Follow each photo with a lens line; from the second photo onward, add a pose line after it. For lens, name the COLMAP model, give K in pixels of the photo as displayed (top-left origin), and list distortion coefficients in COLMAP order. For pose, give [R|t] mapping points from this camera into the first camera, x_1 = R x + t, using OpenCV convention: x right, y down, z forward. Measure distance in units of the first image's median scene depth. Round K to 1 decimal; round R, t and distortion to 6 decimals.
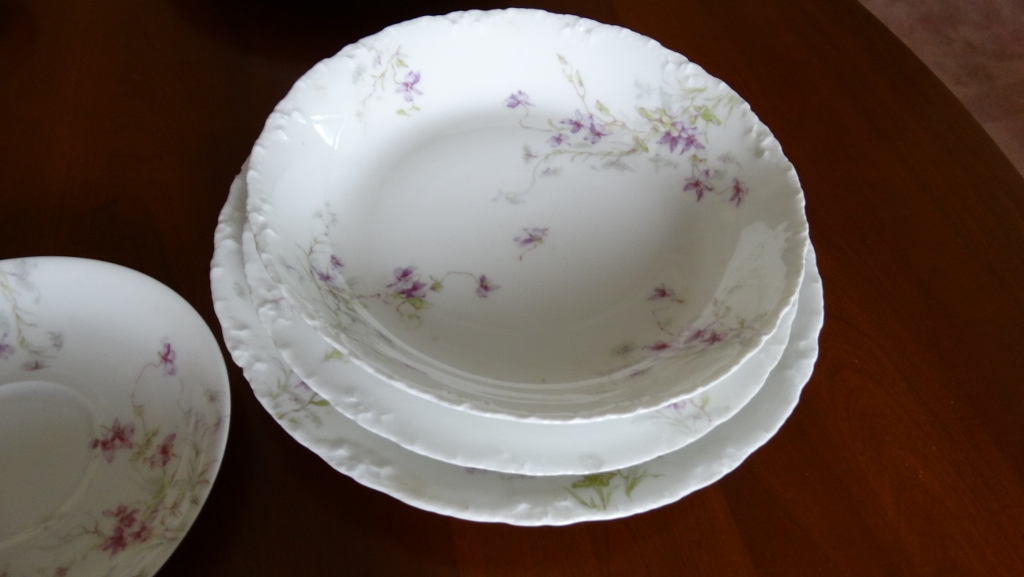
lens RADIAL K [[710.9, 0, 512.0], [0, 710.9, 288.5], [0, 0, 1]] dist [0.001395, -0.035407]
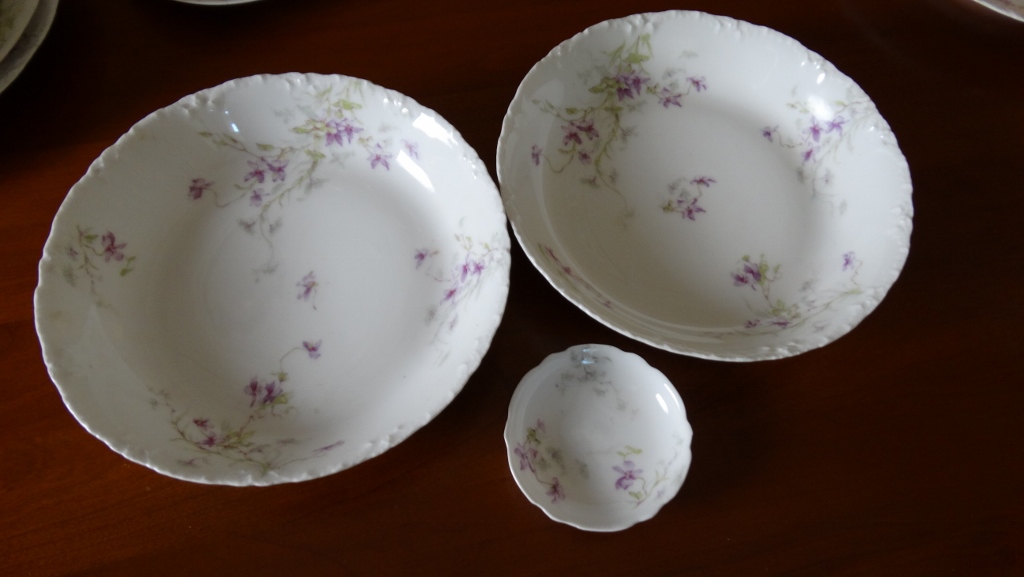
lens RADIAL K [[710.9, 0, 512.0], [0, 710.9, 288.5], [0, 0, 1]] dist [0.001395, -0.035407]
pose [[0.703878, -0.662966, 0.255012, -0.034954], [0.572956, 0.742111, 0.347840, -0.272867], [-0.419853, -0.098726, 0.902206, -0.209339]]
